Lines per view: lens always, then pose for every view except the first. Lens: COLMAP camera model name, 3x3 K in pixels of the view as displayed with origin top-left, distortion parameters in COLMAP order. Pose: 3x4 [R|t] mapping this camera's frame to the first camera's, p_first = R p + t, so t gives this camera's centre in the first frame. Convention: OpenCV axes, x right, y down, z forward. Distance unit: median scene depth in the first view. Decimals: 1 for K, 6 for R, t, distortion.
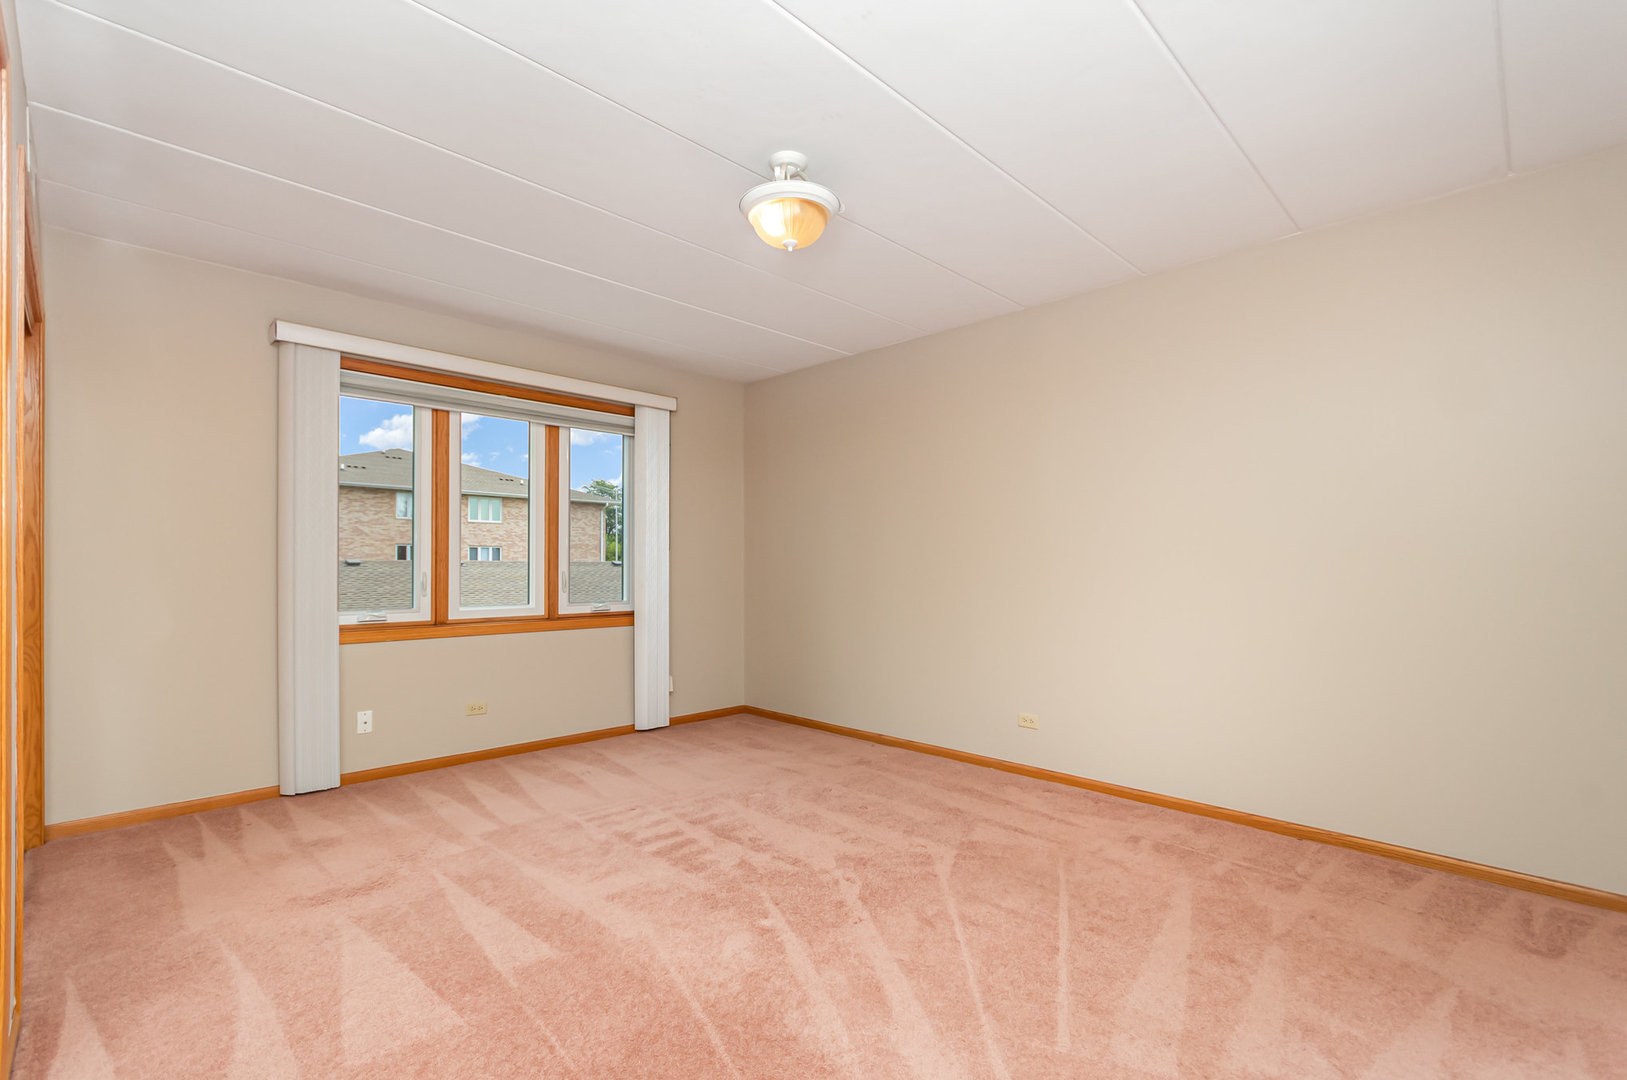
lens RADIAL K [[721.6, 0, 814.9], [0, 721.6, 559.9], [0, 0, 1]] dist [0.001664, 0.000517]
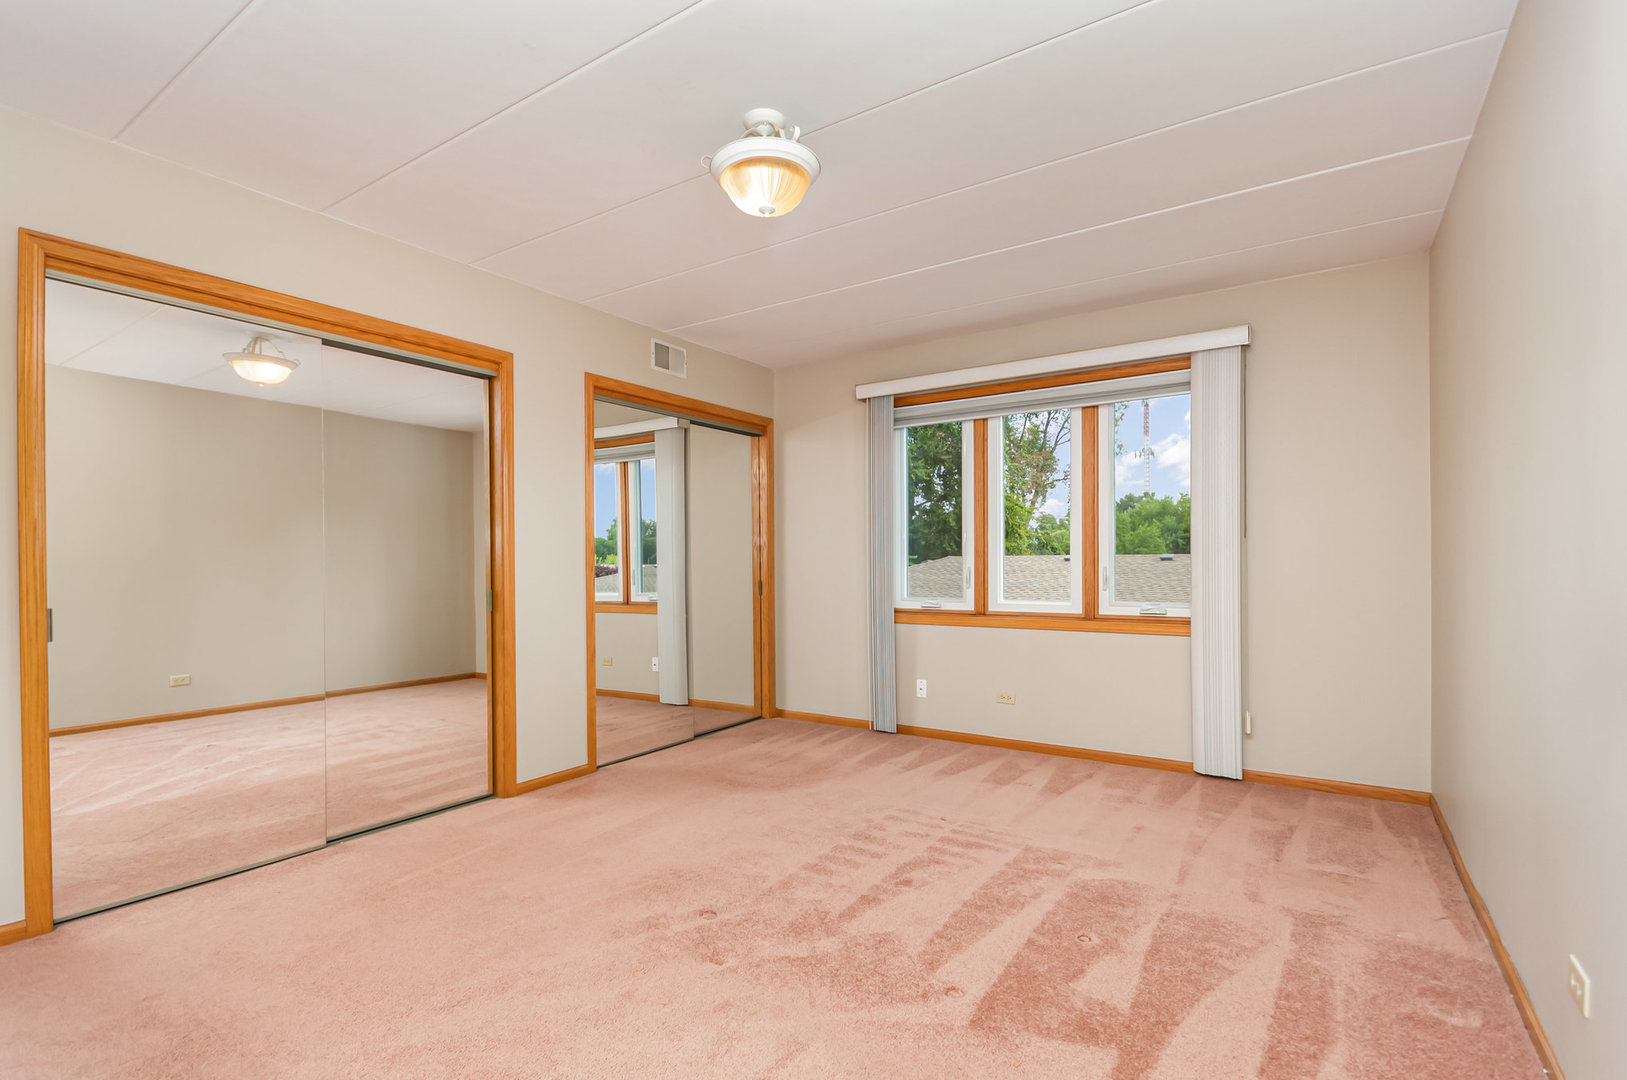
lens RADIAL K [[752.4, 0, 816.0], [0, 752.4, 568.8], [0, 0, 1]] dist [-0.018508, 0.000147]
pose [[0.198812, 0.007574, -0.980008, 0.543310], [0.015690, 0.999817, 0.010910, 0.002949], [0.979912, -0.017546, 0.198657, 0.518995]]
